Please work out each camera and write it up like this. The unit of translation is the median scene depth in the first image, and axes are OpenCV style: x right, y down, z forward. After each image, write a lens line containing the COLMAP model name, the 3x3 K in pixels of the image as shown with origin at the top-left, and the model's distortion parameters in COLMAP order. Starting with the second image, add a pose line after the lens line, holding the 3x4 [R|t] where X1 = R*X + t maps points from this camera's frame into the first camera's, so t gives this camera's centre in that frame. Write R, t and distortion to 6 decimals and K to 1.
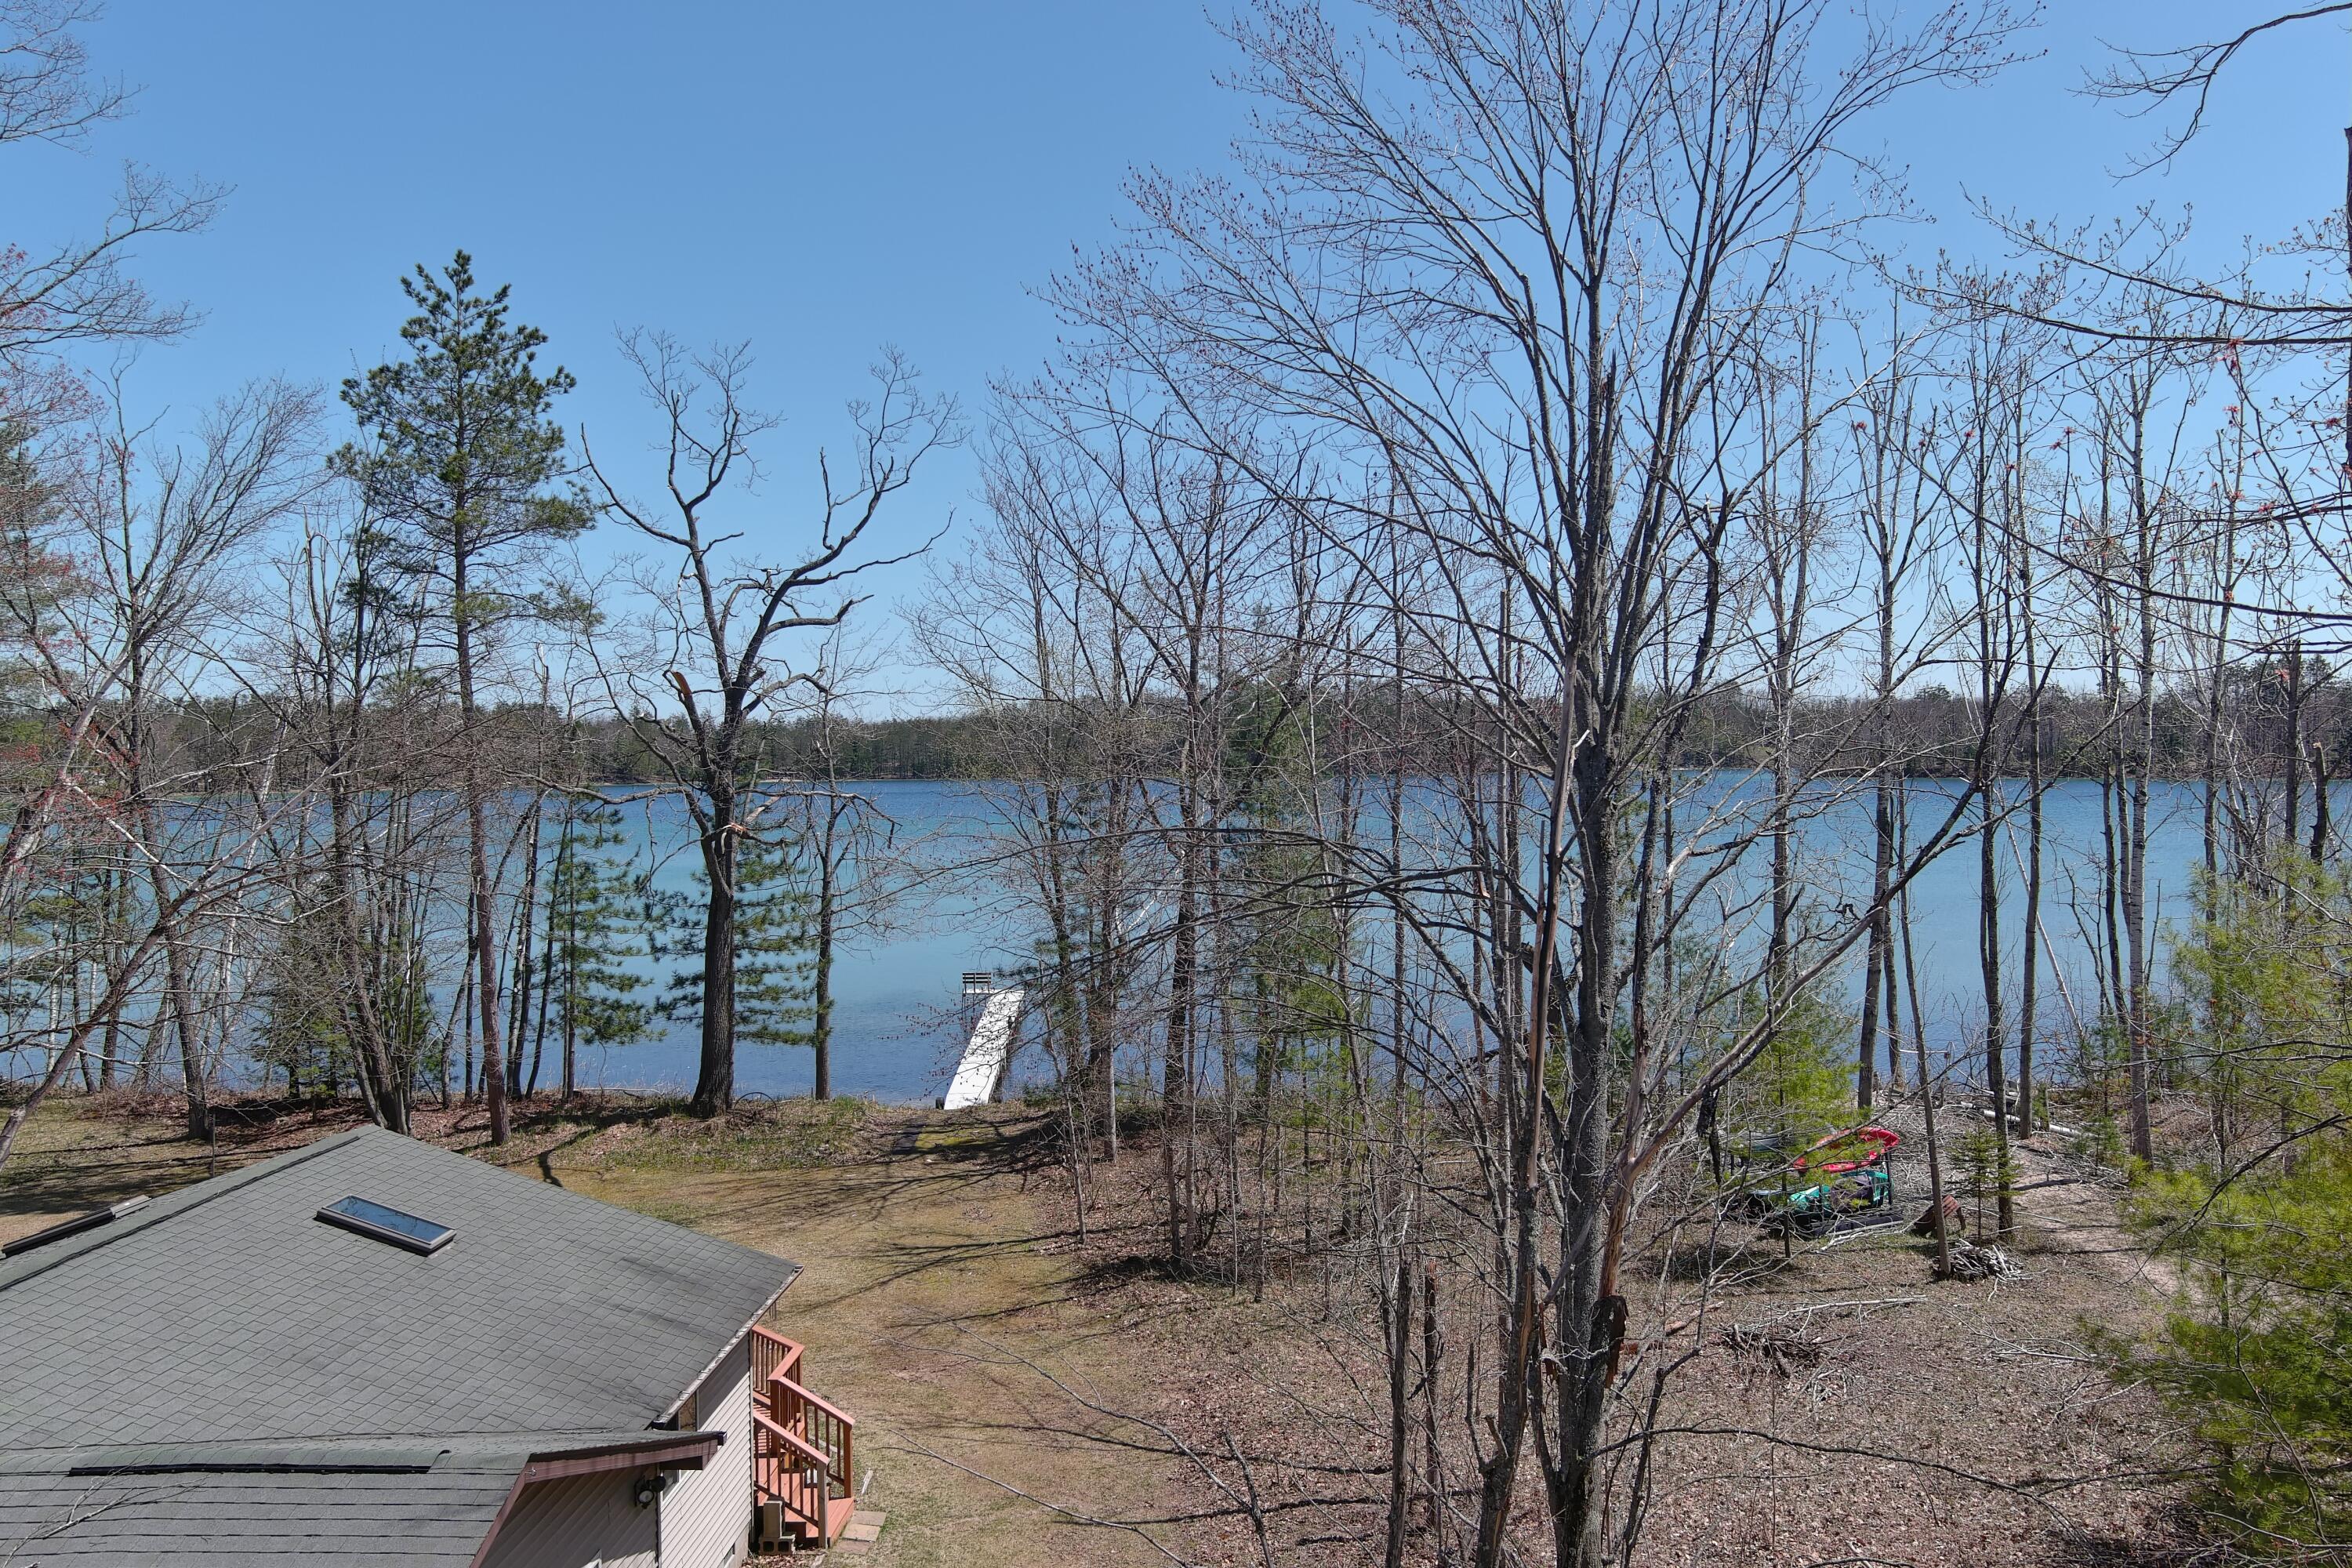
lens RADIAL K [[1833.1, 0, 1177.6], [0, 1833.1, 787.8], [0, 0, 1]] dist [0.036020, -0.008384]
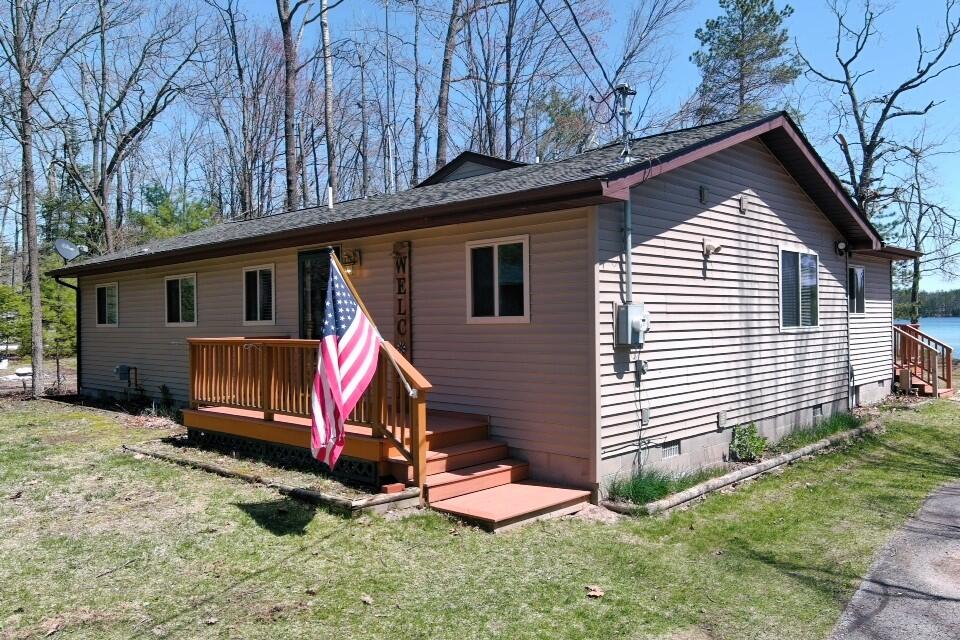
lens RADIAL K [[758.8, 0, 480.8], [0, 758.8, 316.7], [0, 0, 1]] dist [0.017964, 0.009530]
pose [[0.768795, -0.003005, -0.639488, -0.024410], [-0.015810, 0.999594, -0.023704, 0.174485], [0.639300, 0.028334, 0.768436, 0.050098]]
